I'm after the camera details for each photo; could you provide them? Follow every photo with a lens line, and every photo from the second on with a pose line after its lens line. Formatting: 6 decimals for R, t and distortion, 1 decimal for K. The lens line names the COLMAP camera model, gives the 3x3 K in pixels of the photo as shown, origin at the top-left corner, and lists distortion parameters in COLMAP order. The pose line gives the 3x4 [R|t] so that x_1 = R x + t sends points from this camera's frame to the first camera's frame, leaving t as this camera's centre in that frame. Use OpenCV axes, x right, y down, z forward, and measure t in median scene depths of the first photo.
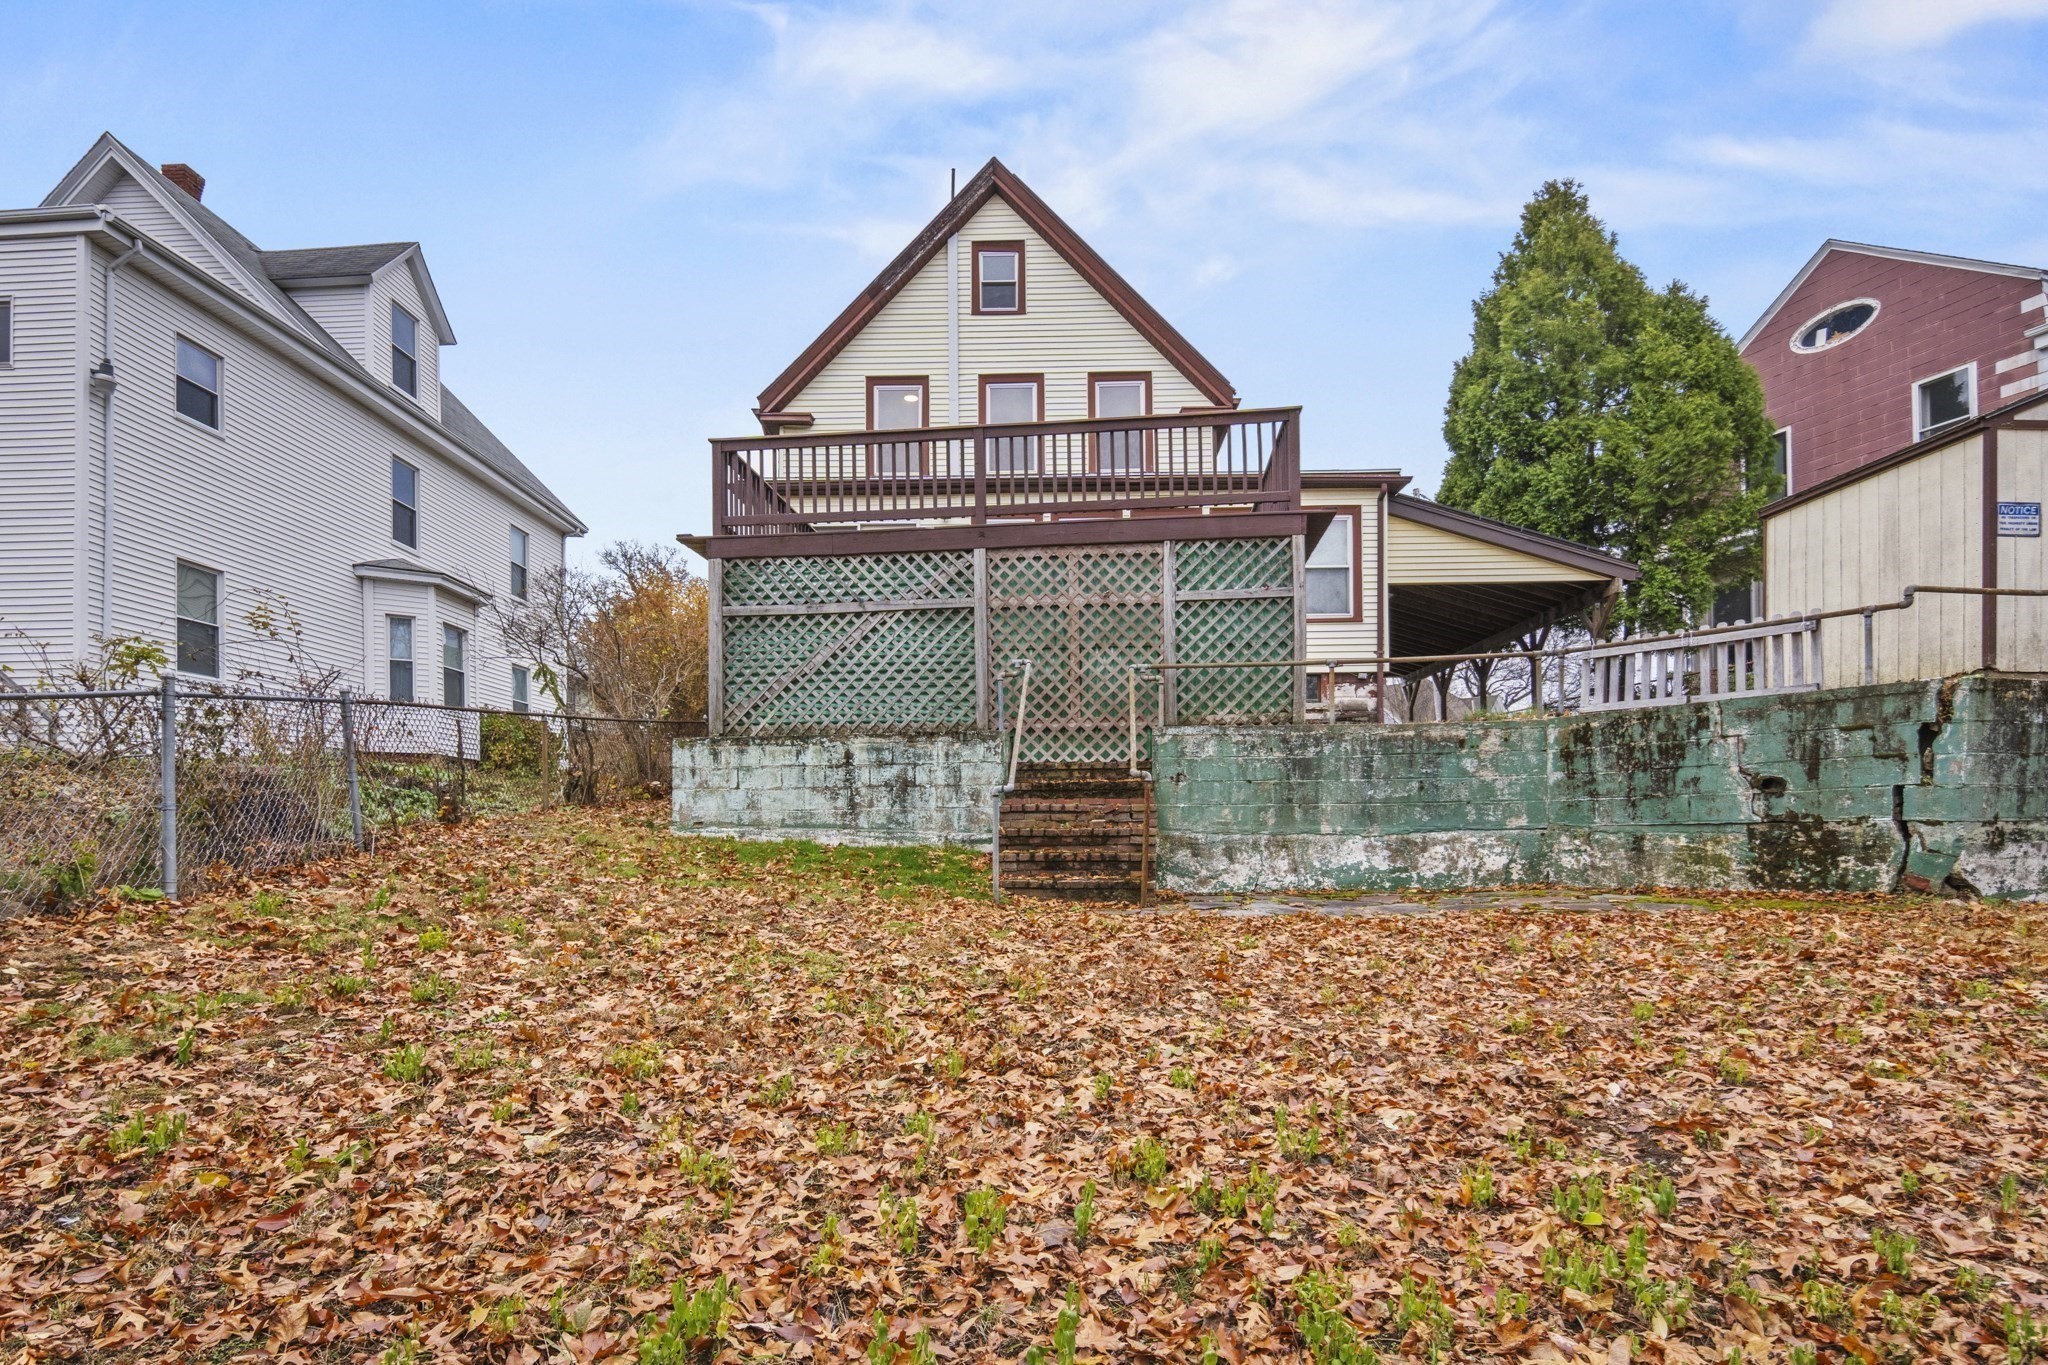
lens RADIAL K [[1076.4, 0, 1021.5], [0, 1076.4, 845.4], [0, 0, 1]] dist [-0.020014, -0.001044]
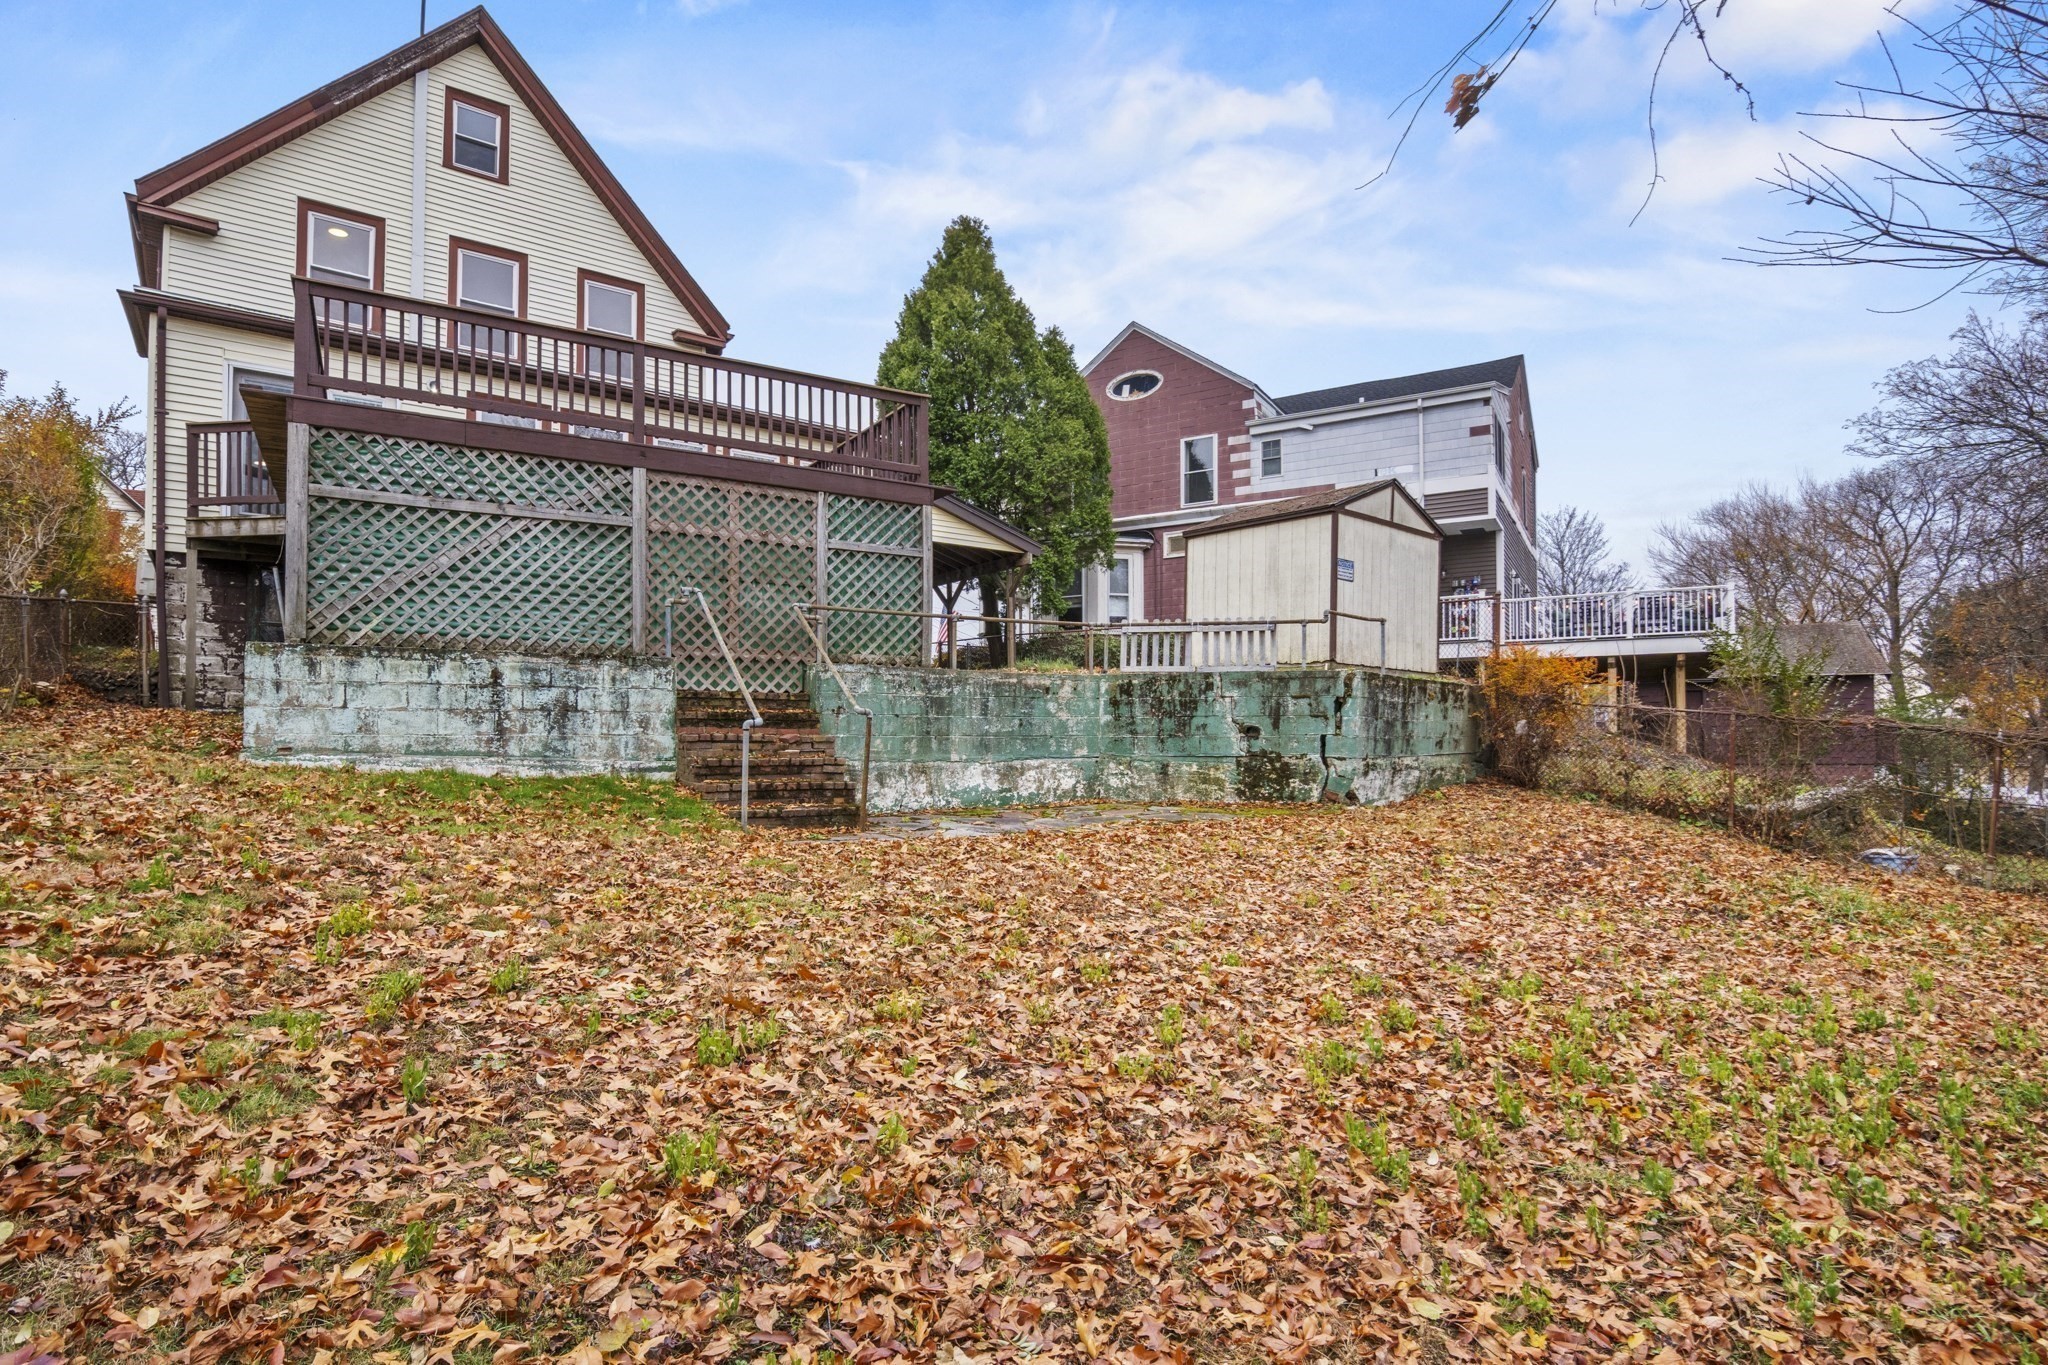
lens RADIAL K [[1040.4, 0, 1026.9], [0, 1040.4, 750.0], [0, 0, 1]] dist [-0.025589, 0.000080]
pose [[0.774794, 0.002061, 0.632210, -0.357858], [-0.005542, 0.999978, 0.003532, -0.025978], [-0.632189, -0.006241, 0.774789, 0.051182]]
